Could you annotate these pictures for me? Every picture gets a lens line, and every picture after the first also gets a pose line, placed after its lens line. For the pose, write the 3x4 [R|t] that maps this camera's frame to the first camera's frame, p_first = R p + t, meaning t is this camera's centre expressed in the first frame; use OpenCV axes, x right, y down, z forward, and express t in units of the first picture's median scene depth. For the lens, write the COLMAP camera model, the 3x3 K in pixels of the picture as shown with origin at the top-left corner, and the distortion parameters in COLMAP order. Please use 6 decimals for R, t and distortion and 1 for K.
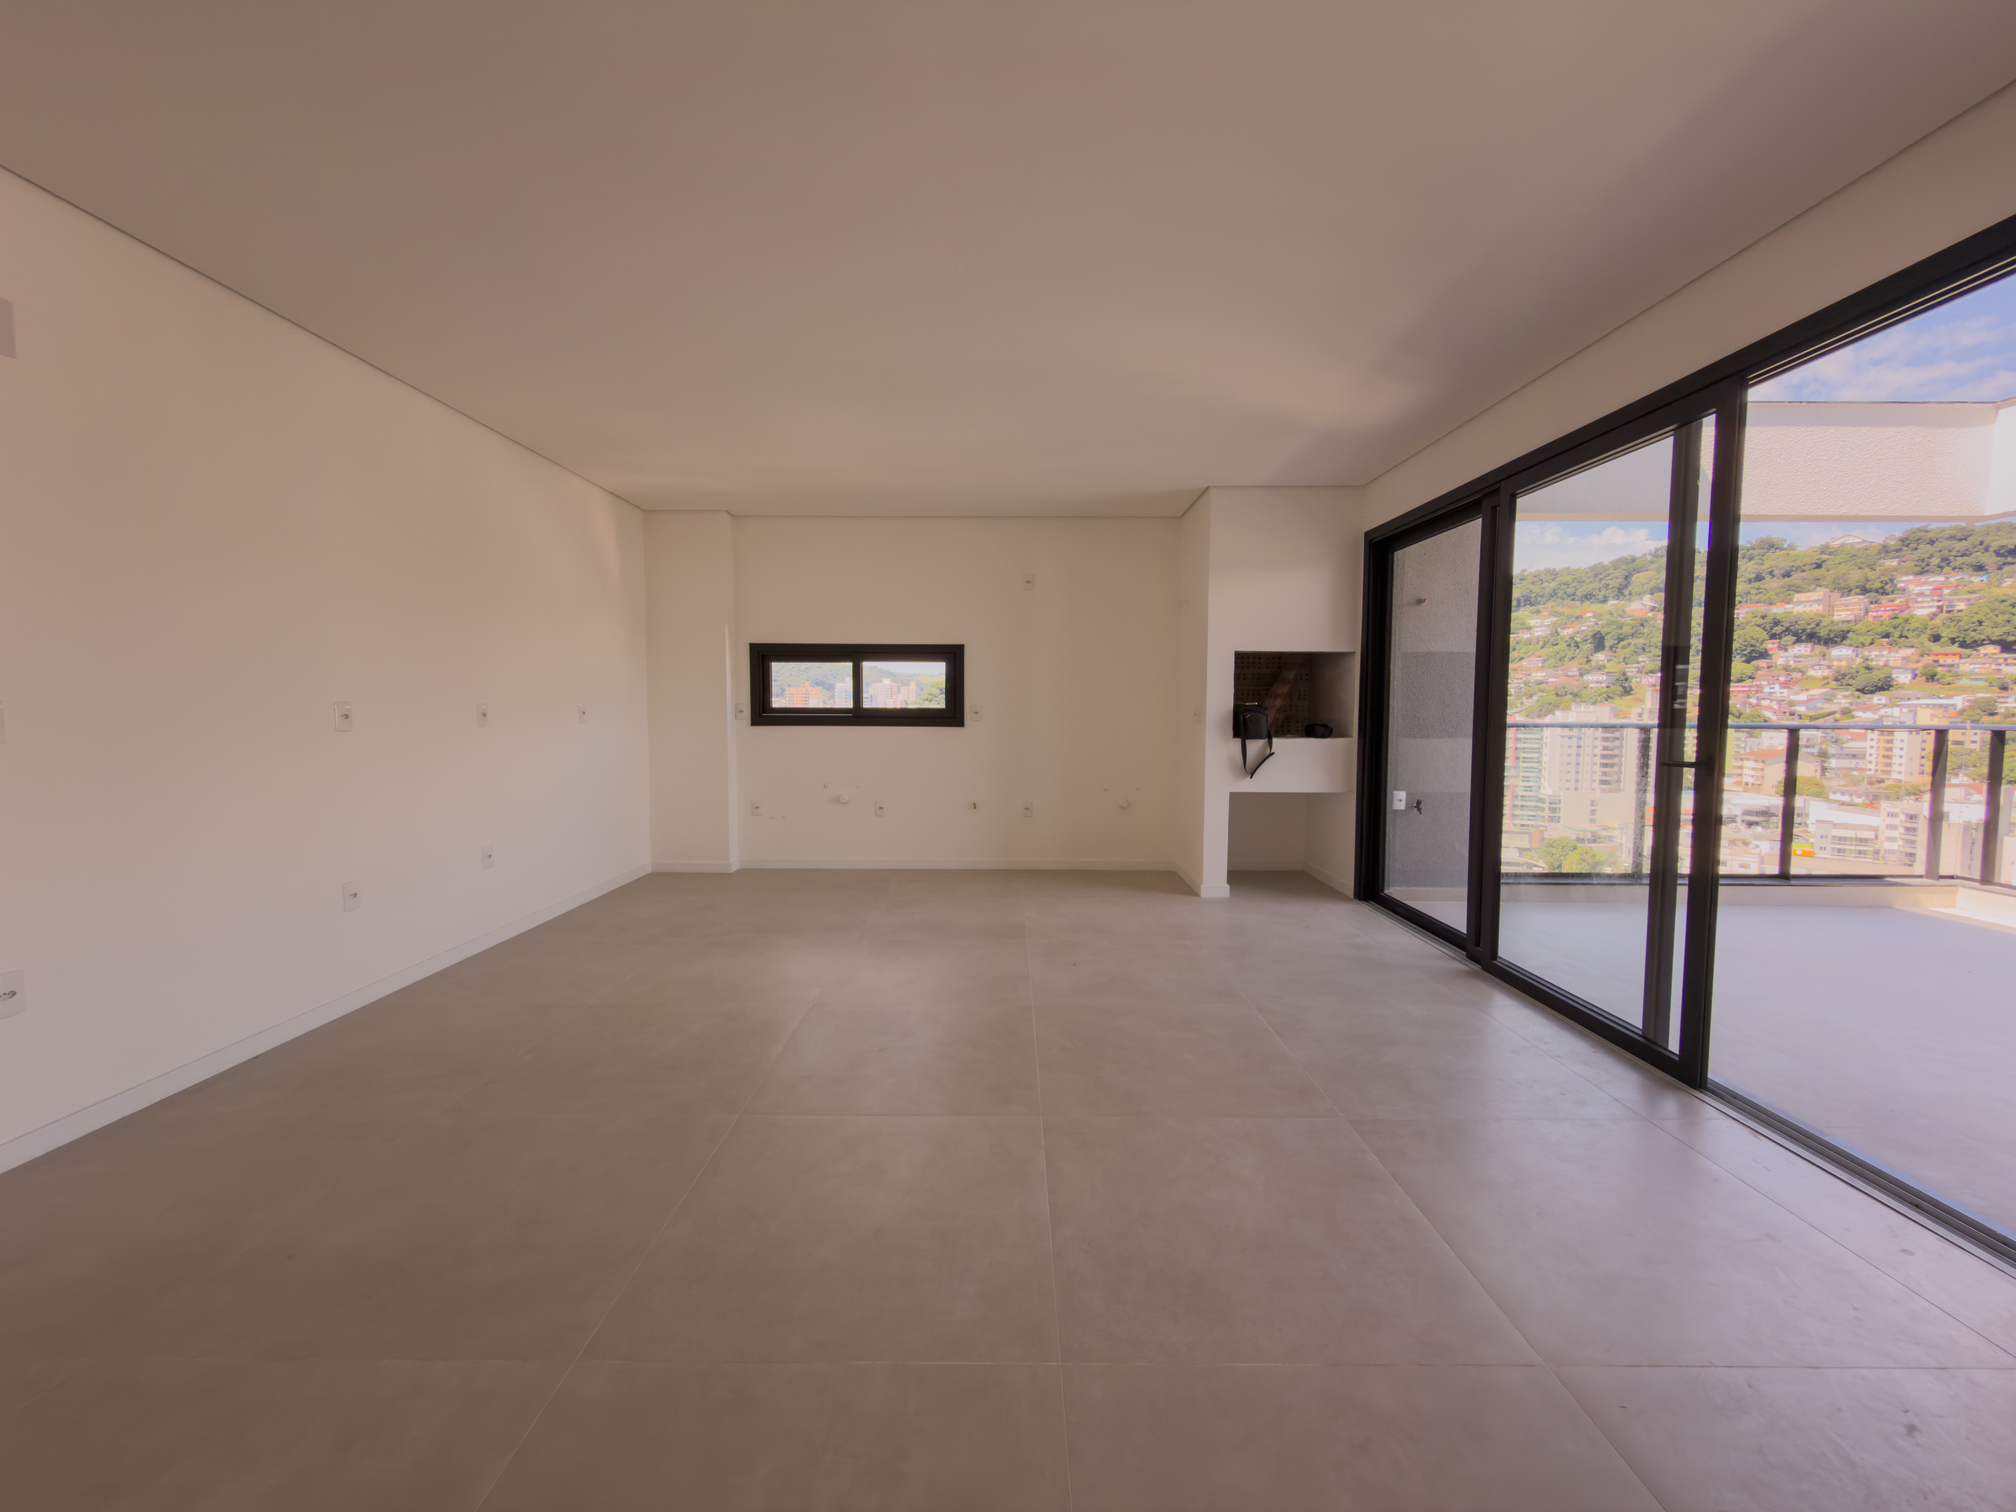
lens RADIAL K [[801.0, 0, 1011.4], [0, 801.0, 754.8], [0, 0, 1]] dist [0.000005, 0.000644]
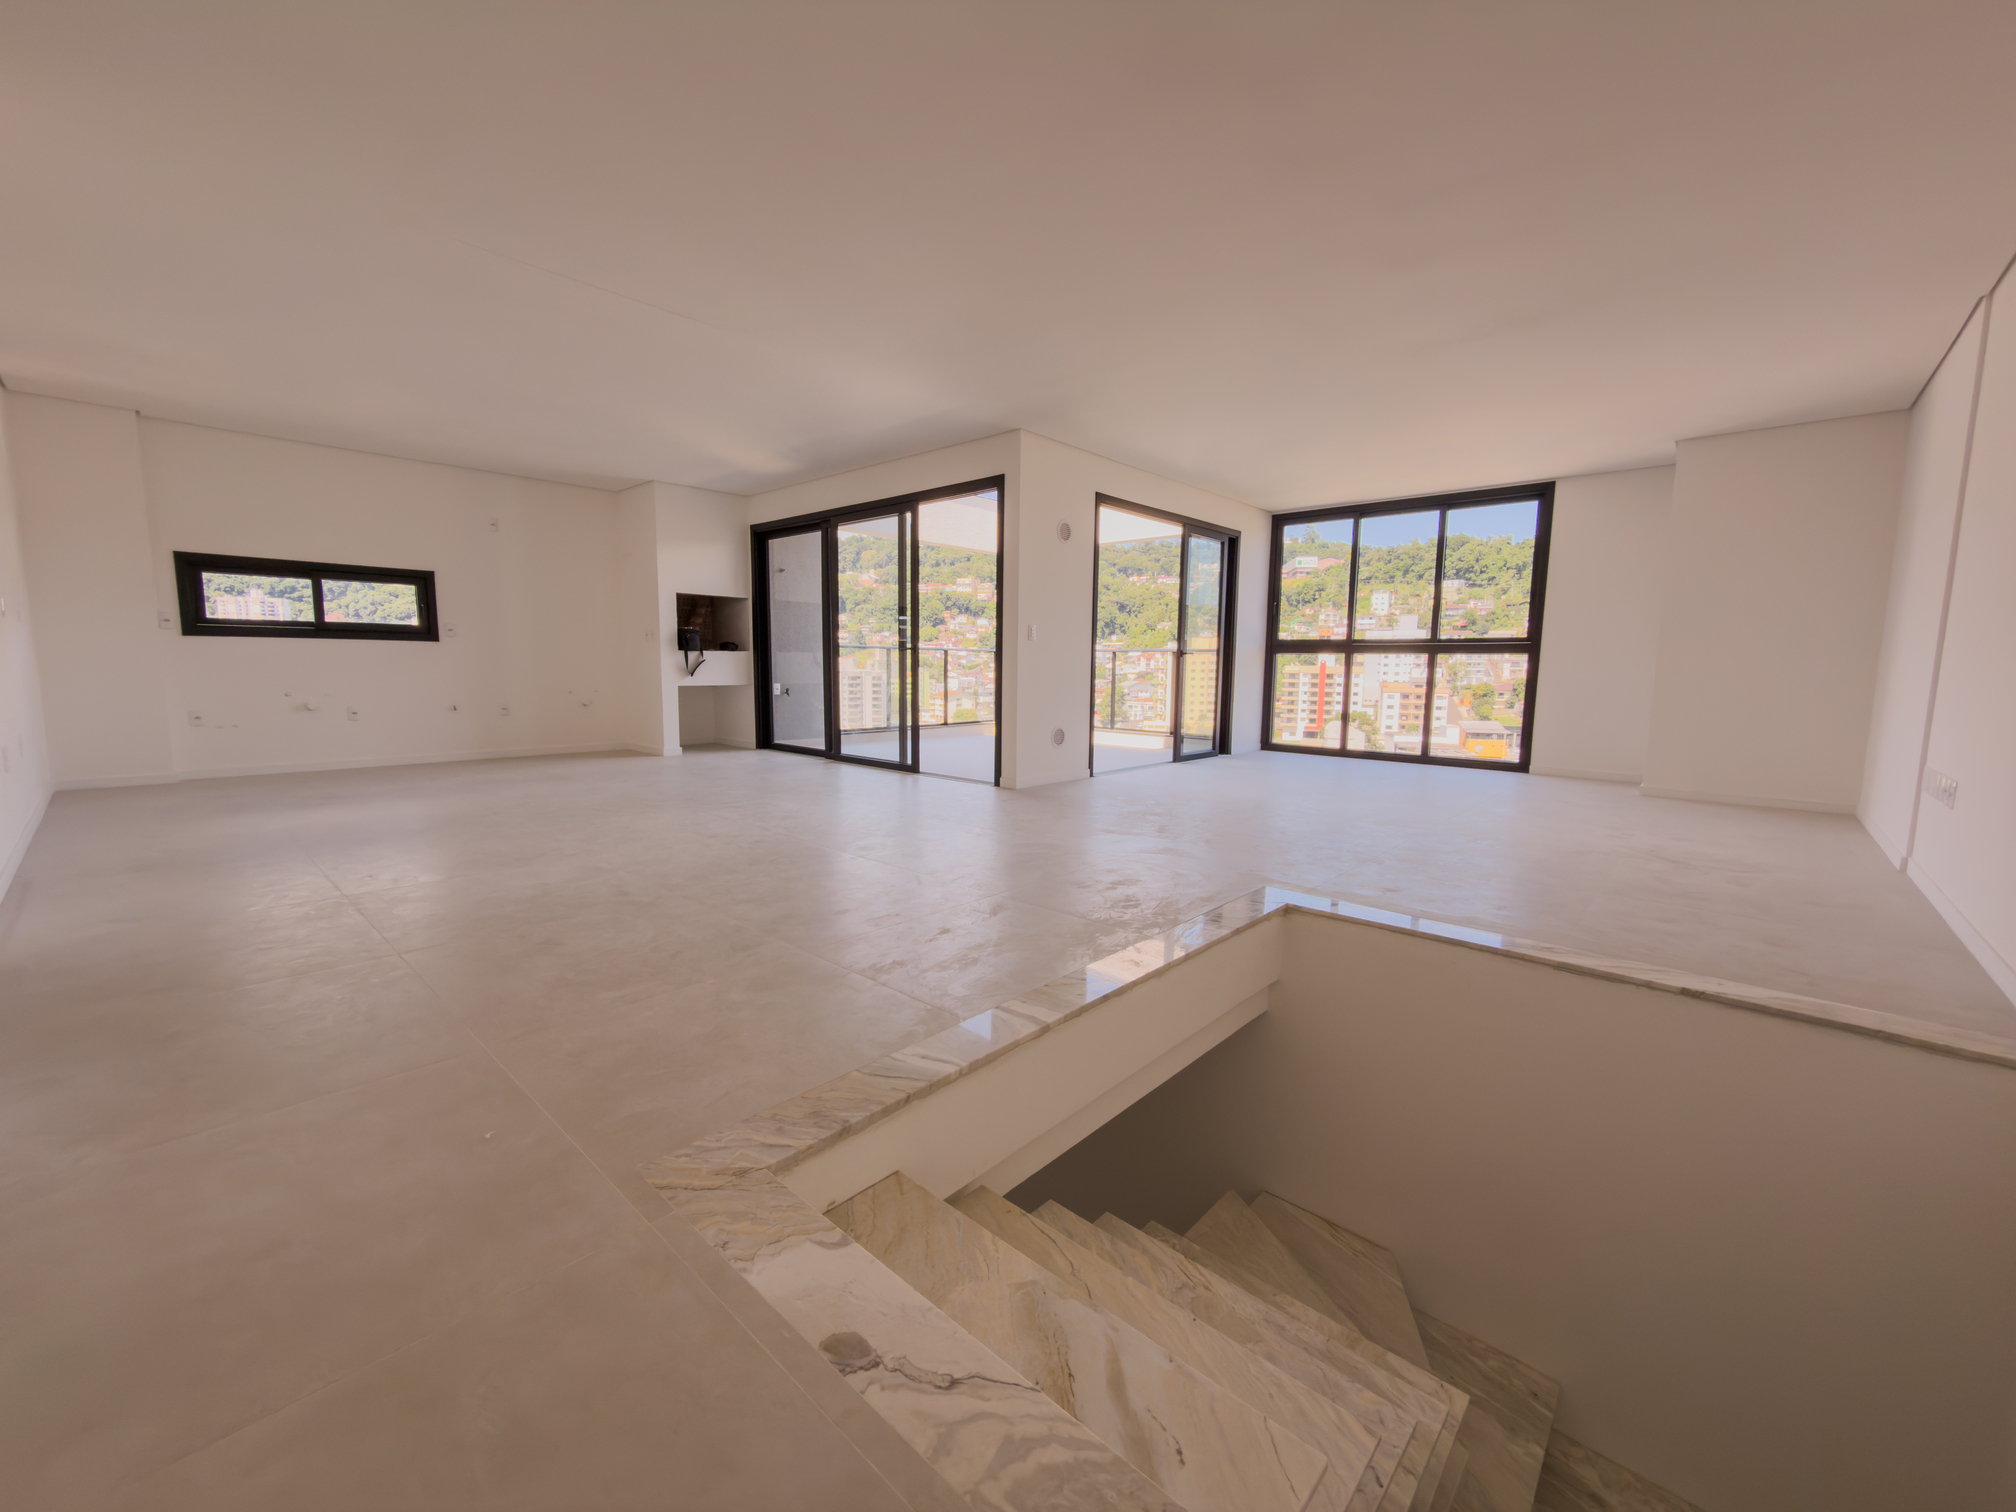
lens RADIAL K [[801.0, 0, 1011.4], [0, 801.0, 754.8], [0, 0, 1]] dist [0.000005, 0.000644]
pose [[0.670534, -0.081172, 0.737425, -0.372877], [0.036520, 0.996403, 0.076472, 0.071156], [-0.740979, -0.024347, 0.671086, -0.425065]]
